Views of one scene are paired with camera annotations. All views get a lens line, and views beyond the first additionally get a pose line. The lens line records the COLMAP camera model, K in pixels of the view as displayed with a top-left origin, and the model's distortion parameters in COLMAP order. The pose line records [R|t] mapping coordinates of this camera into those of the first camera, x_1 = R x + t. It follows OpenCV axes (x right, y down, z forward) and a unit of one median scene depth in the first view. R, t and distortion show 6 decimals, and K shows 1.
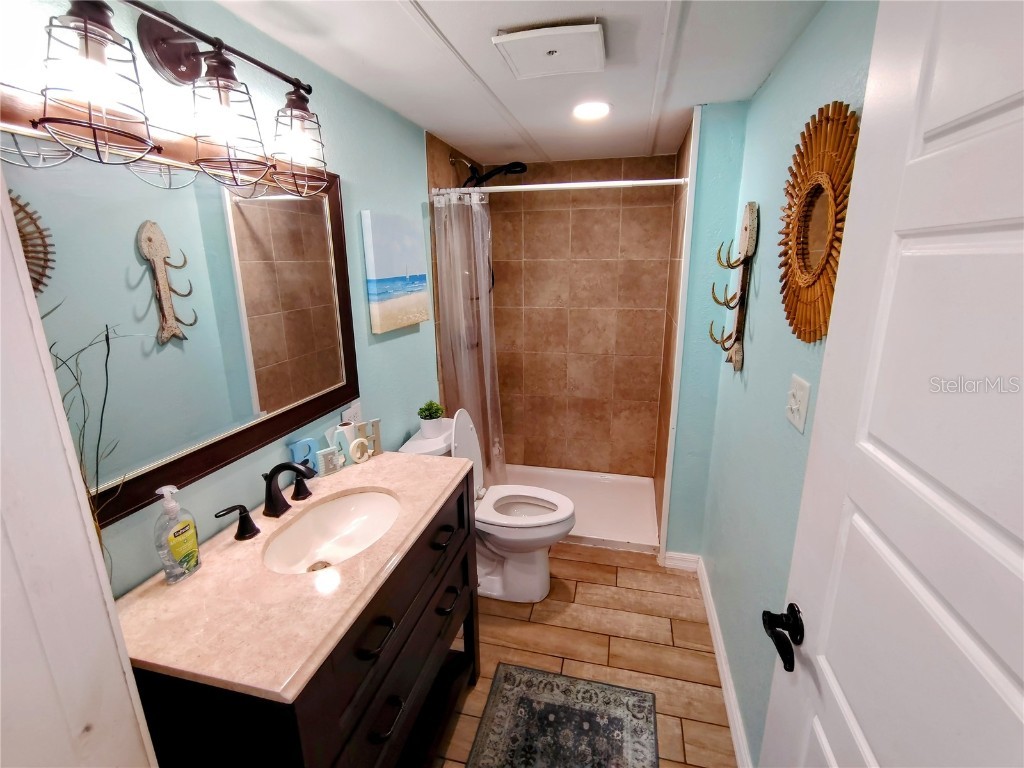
lens RADIAL K [[477.8, 0, 512.0], [0, 477.8, 384.0], [0, 0, 1]] dist [-0.000282, -0.001334]
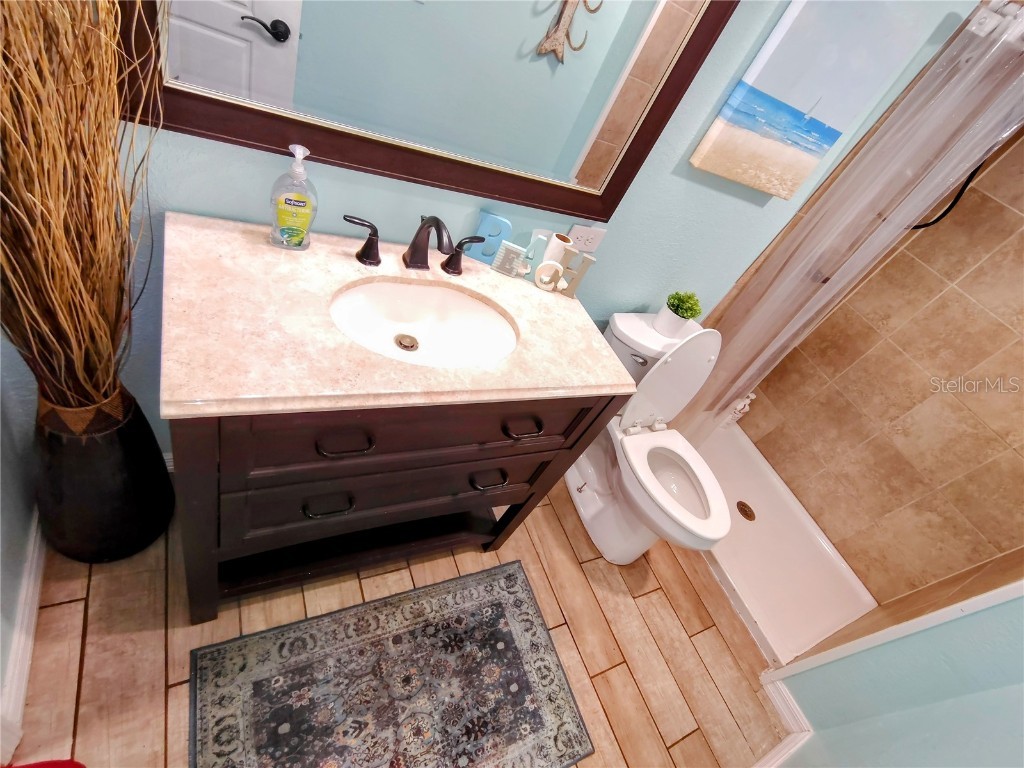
lens RADIAL K [[477.8, 0, 512.0], [0, 477.8, 384.0], [0, 0, 1]] dist [-0.000282, -0.001334]
pose [[0.554346, 0.733087, -0.394060, 0.084354], [-0.569268, 0.679365, 0.463031, -0.064907], [0.607153, -0.032354, 0.793926, 0.299394]]
